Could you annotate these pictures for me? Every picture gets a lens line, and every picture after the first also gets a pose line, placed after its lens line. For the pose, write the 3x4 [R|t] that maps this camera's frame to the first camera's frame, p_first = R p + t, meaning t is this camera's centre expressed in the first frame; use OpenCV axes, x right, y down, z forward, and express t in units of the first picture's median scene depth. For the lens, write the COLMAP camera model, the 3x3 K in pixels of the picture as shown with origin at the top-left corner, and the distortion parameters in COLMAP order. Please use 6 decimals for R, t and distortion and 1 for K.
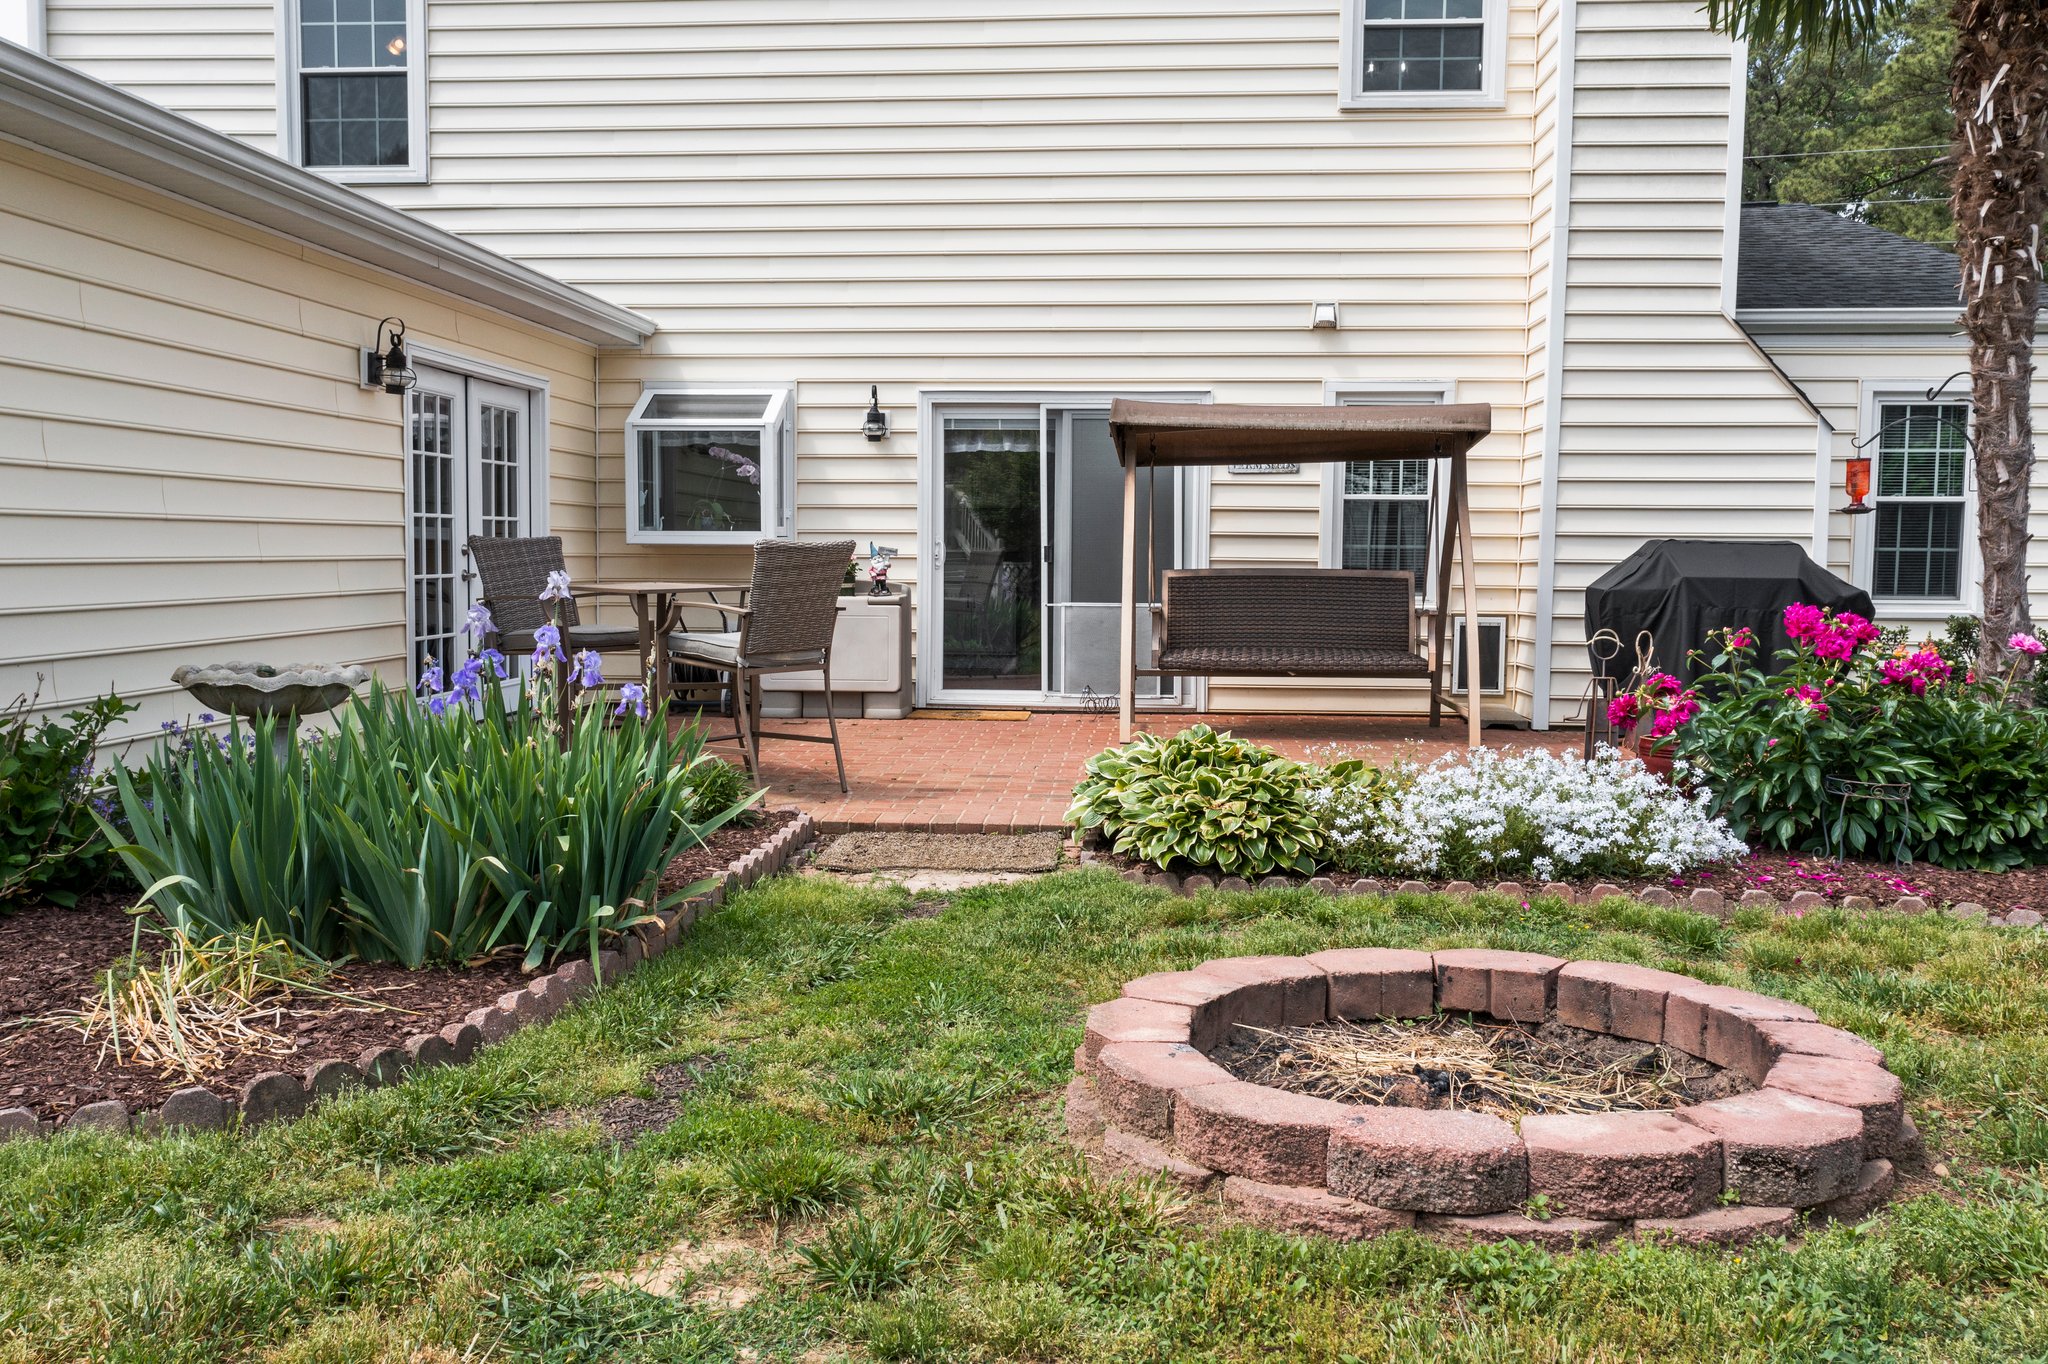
lens RADIAL K [[1636.6, 0, 1020.2], [0, 1636.6, 676.5], [0, 0, 1]] dist [-0.001500, 0.003656]
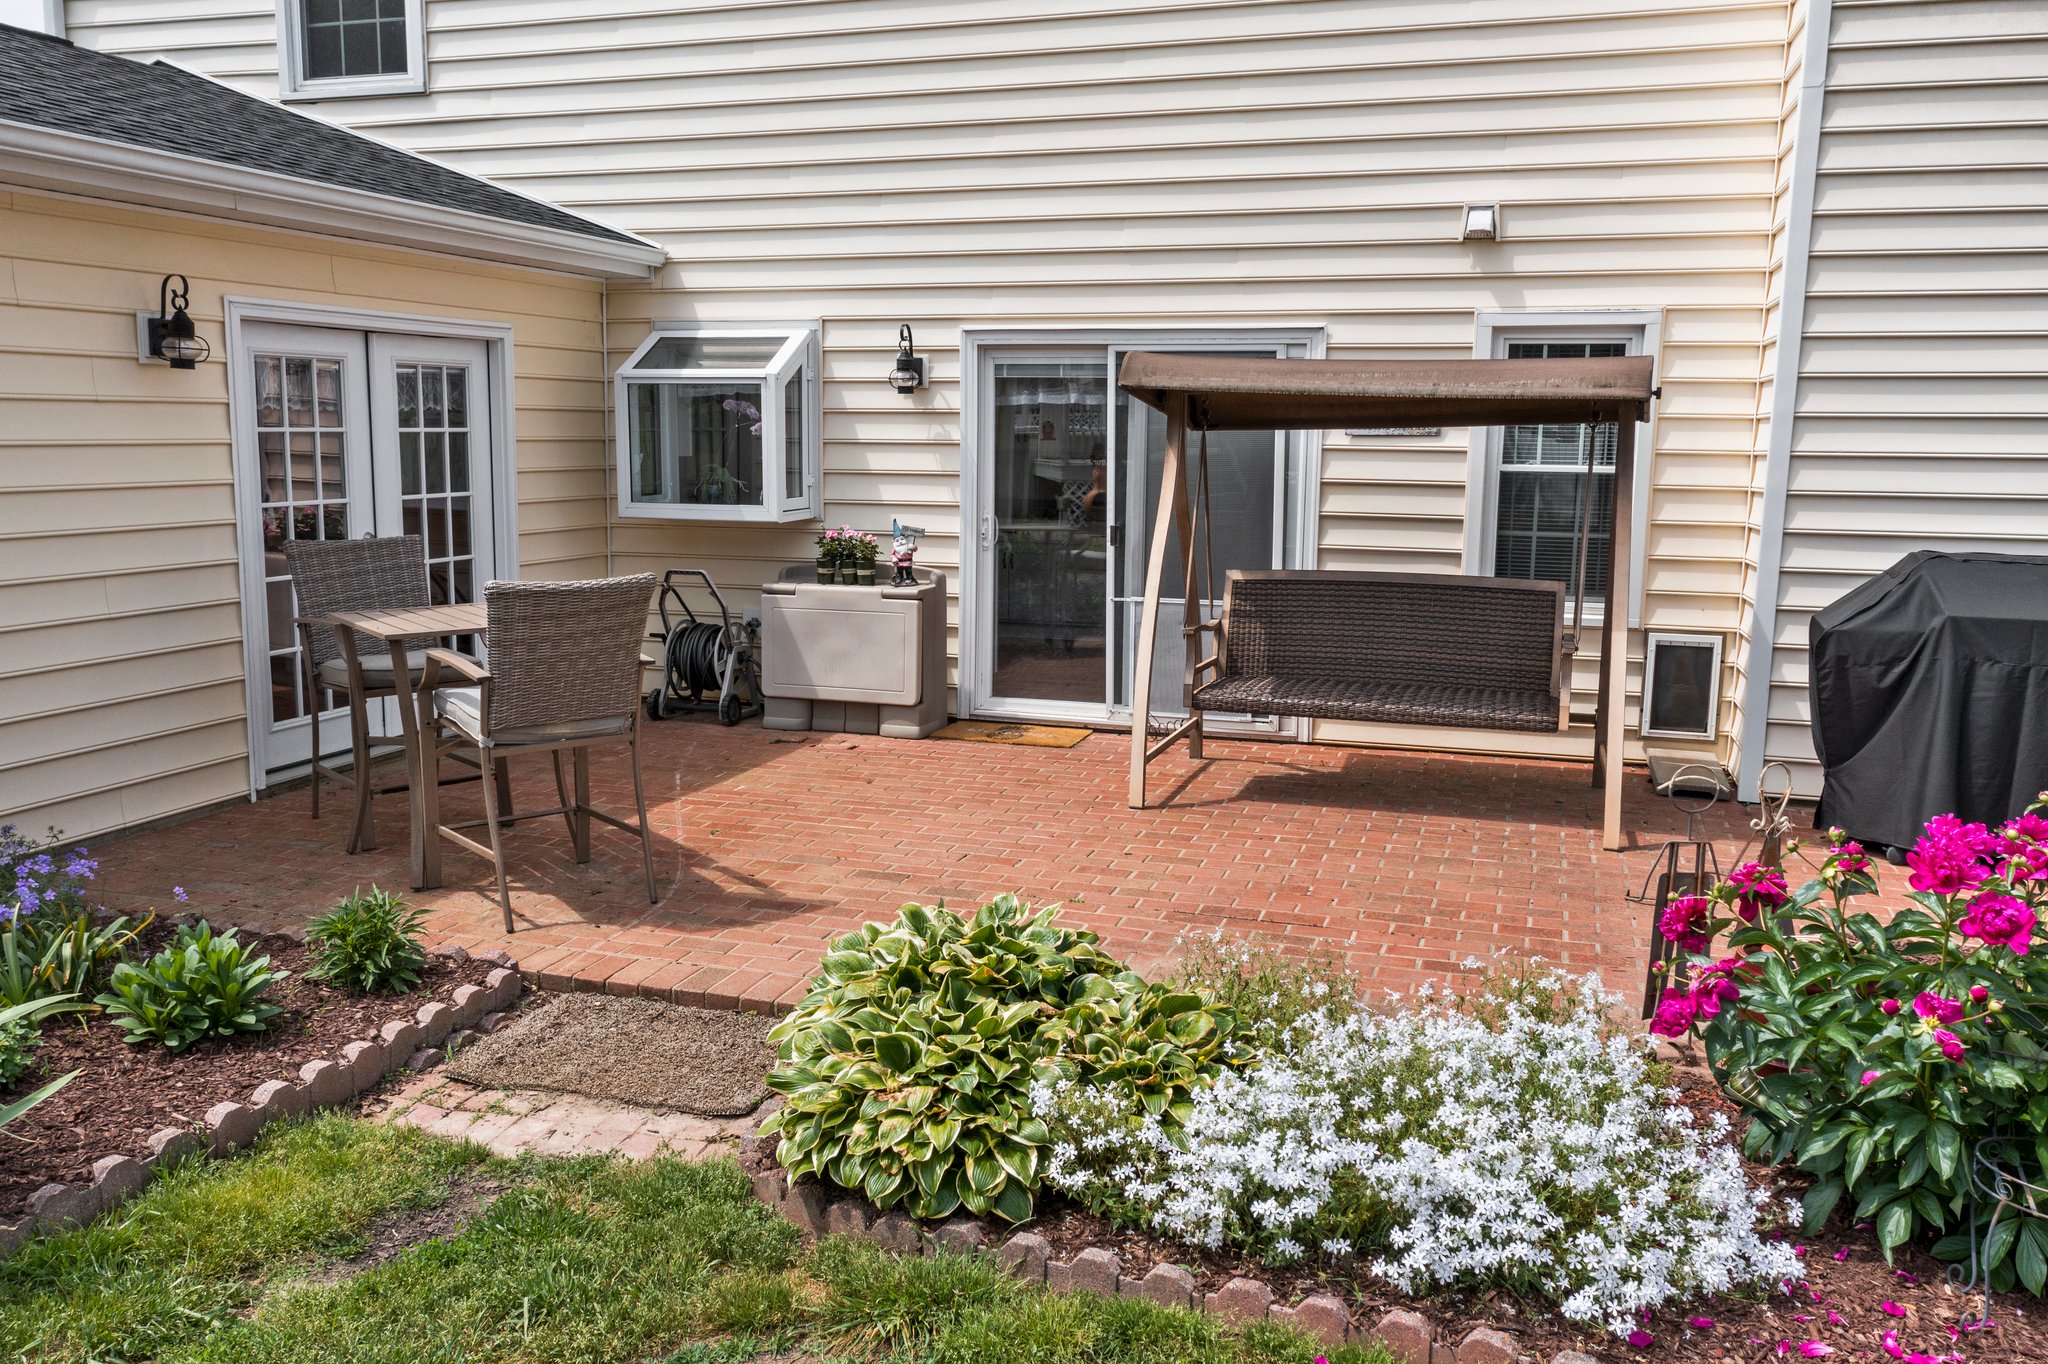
lens RADIAL K [[1625.5, 0, 1015.5], [0, 1625.5, 685.2], [0, 0, 1]] dist [0.000374, -0.000858]
pose [[0.972406, 0.039488, -0.229929, 0.160159], [-0.021784, 0.996634, 0.079033, -0.066059], [0.232276, -0.071844, 0.969993, 0.222925]]
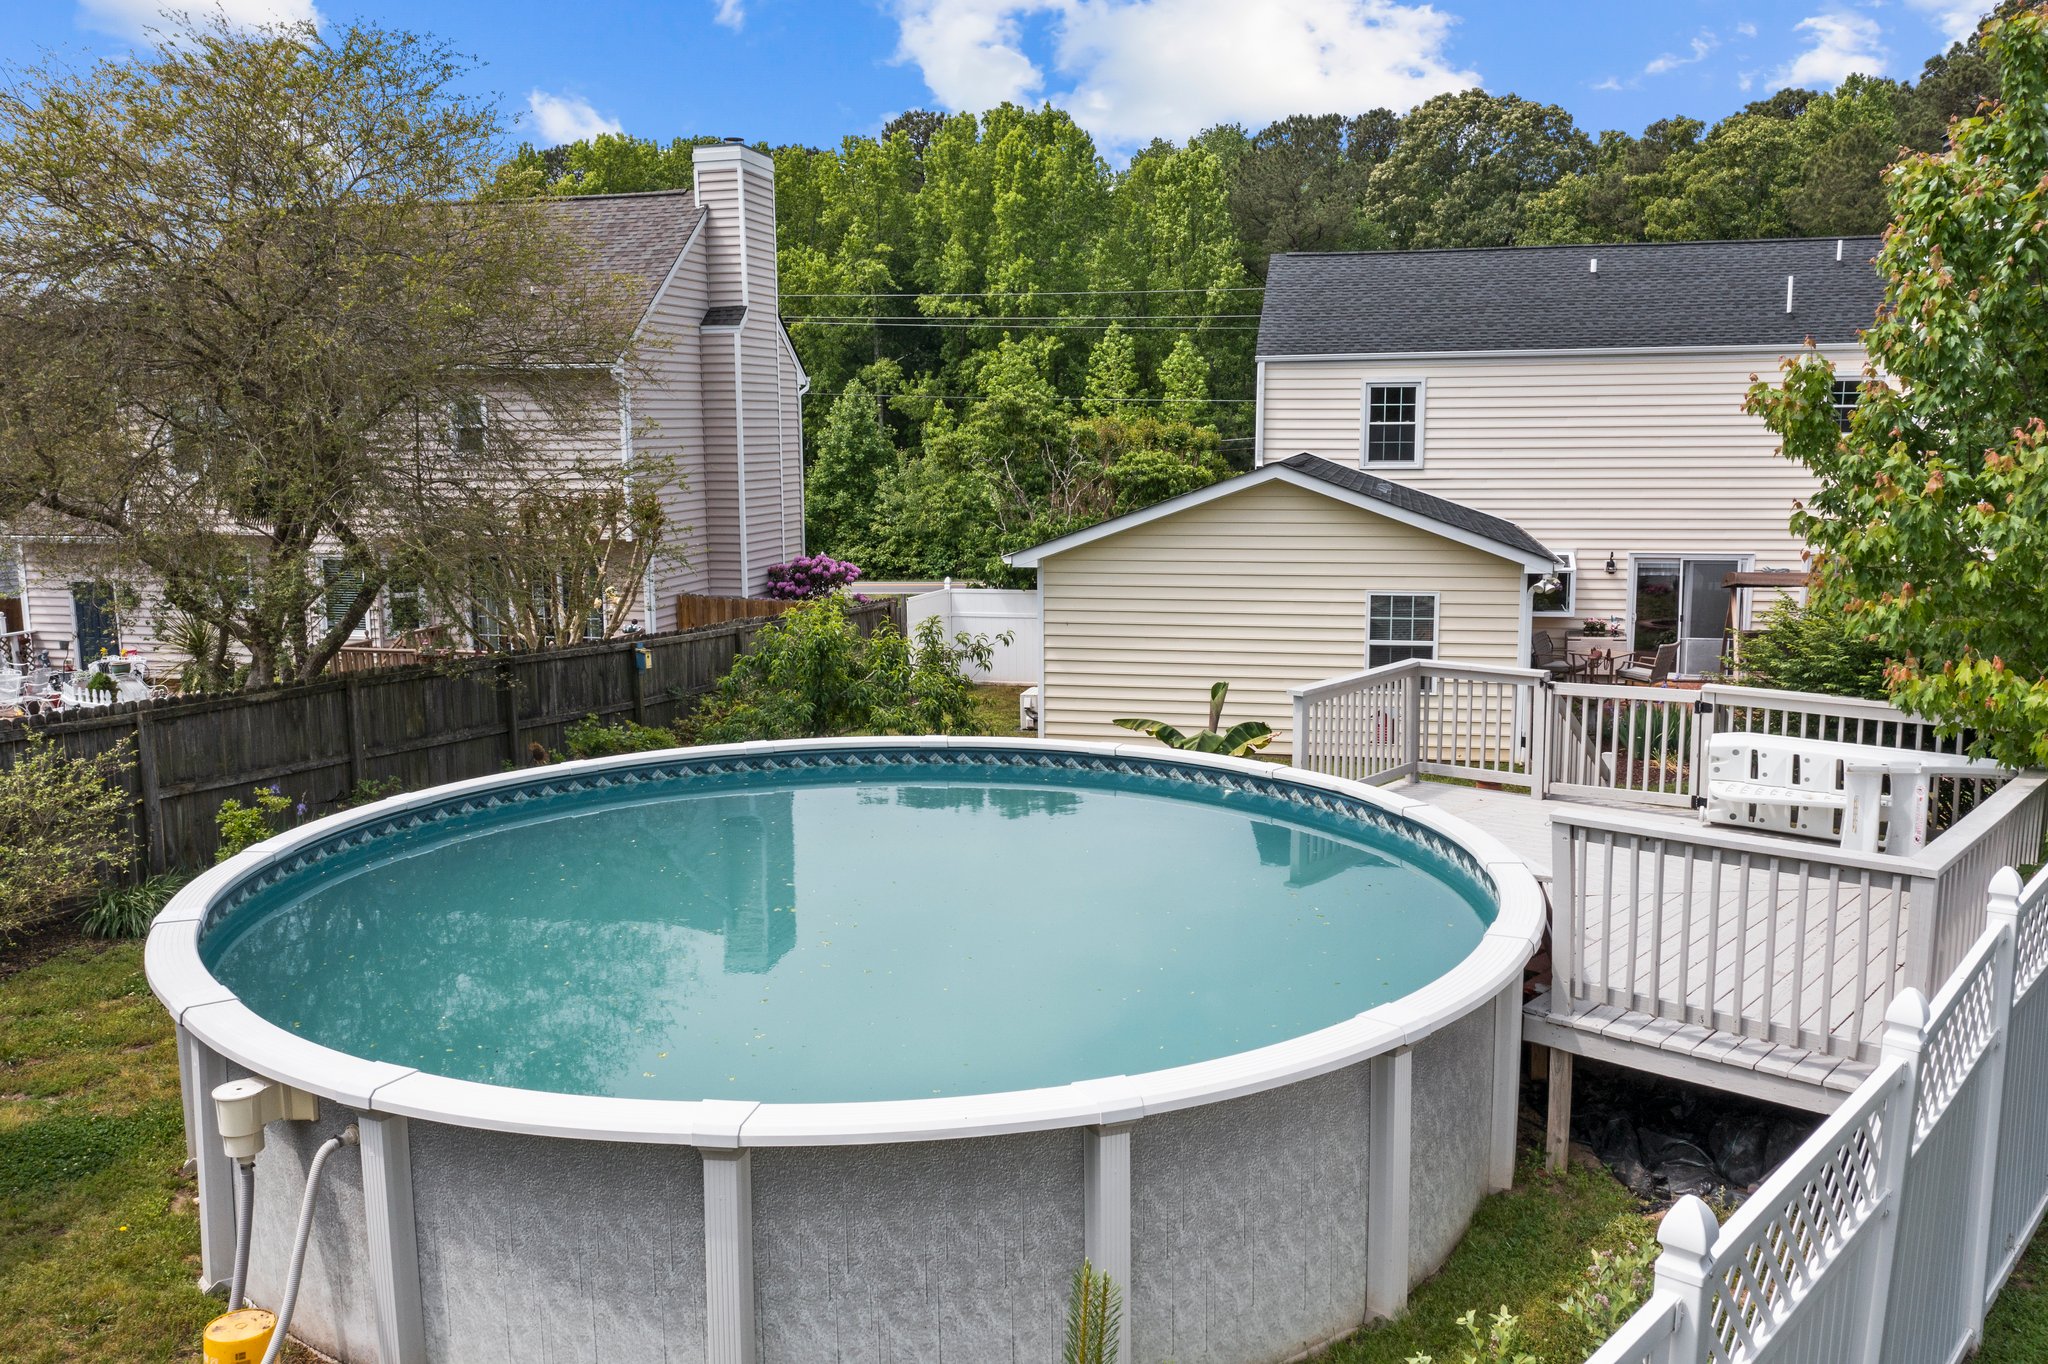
lens RADIAL K [[1611.8, 0, 1015.4], [0, 1611.8, 685.8], [0, 0, 1]] dist [-0.004307, 0.002953]
pose [[0.990459, 0.004750, -0.137724, -0.668523], [0.005948, 0.997001, 0.077159, -0.173043], [0.137678, -0.077242, 0.987461, -1.611702]]
